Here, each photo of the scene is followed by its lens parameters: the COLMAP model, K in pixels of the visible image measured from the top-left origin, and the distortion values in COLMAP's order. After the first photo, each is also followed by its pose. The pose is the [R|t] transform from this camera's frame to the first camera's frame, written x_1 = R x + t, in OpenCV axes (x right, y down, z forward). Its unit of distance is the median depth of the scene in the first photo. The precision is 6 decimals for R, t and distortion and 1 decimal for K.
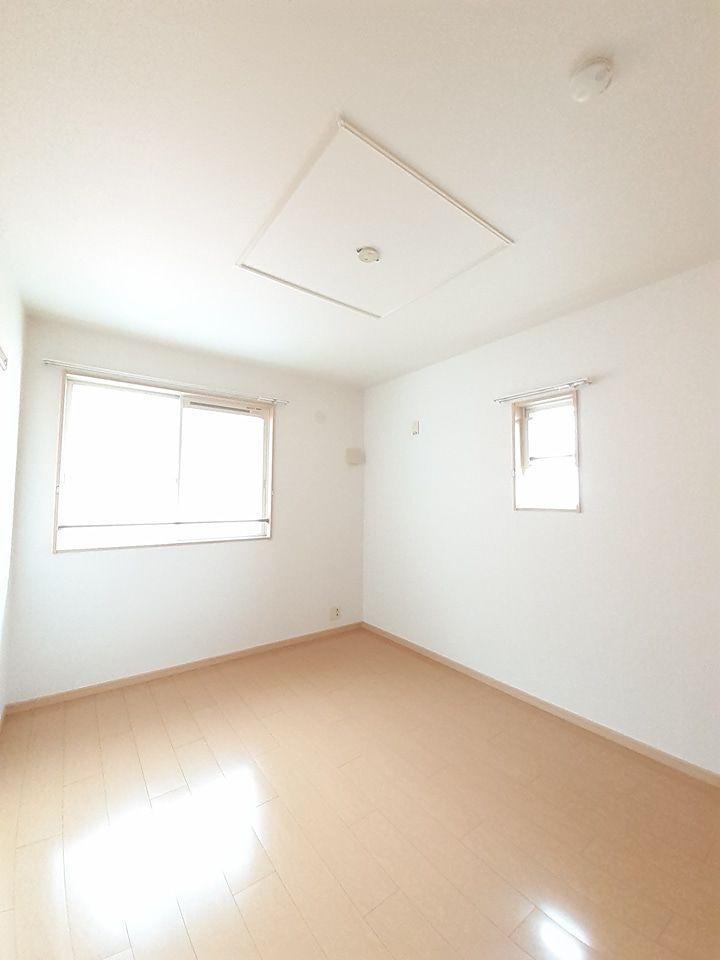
lens RADIAL K [[392.9, 0, 376.3], [0, 392.9, 474.5], [0, 0, 1]] dist [-0.000126, -0.000001]
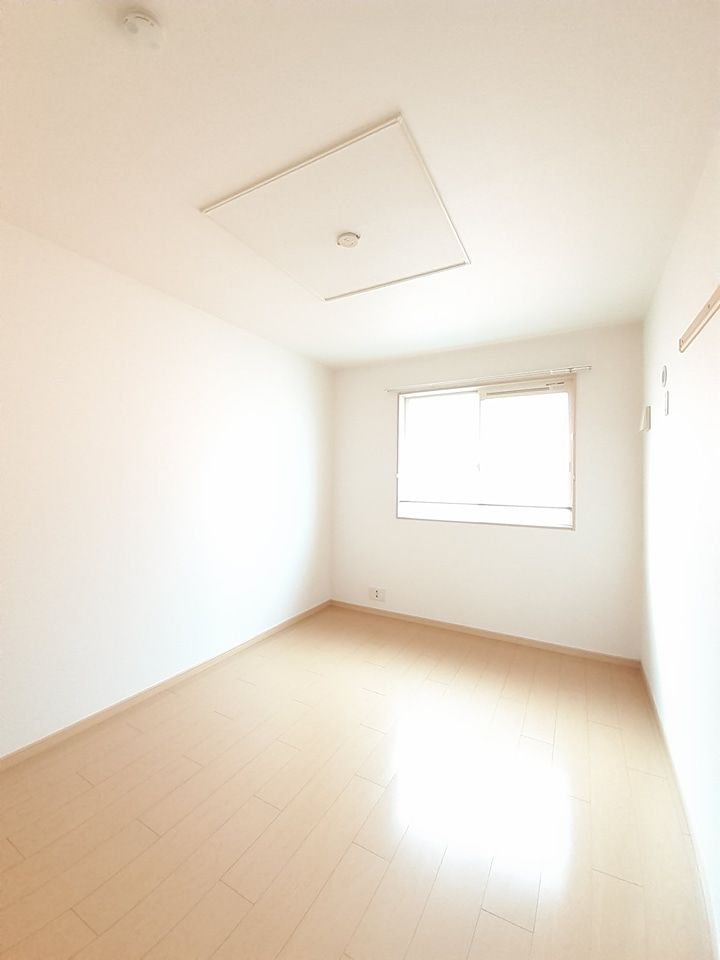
lens RADIAL K [[392.9, 0, 376.3], [0, 392.9, 474.5], [0, 0, 1]] dist [-0.000126, -0.000001]
pose [[0.377546, -0.007194, -0.925963, 0.419724], [0.046961, 0.998832, 0.011387, 0.011928], [0.924799, -0.047783, 0.377443, 0.303706]]
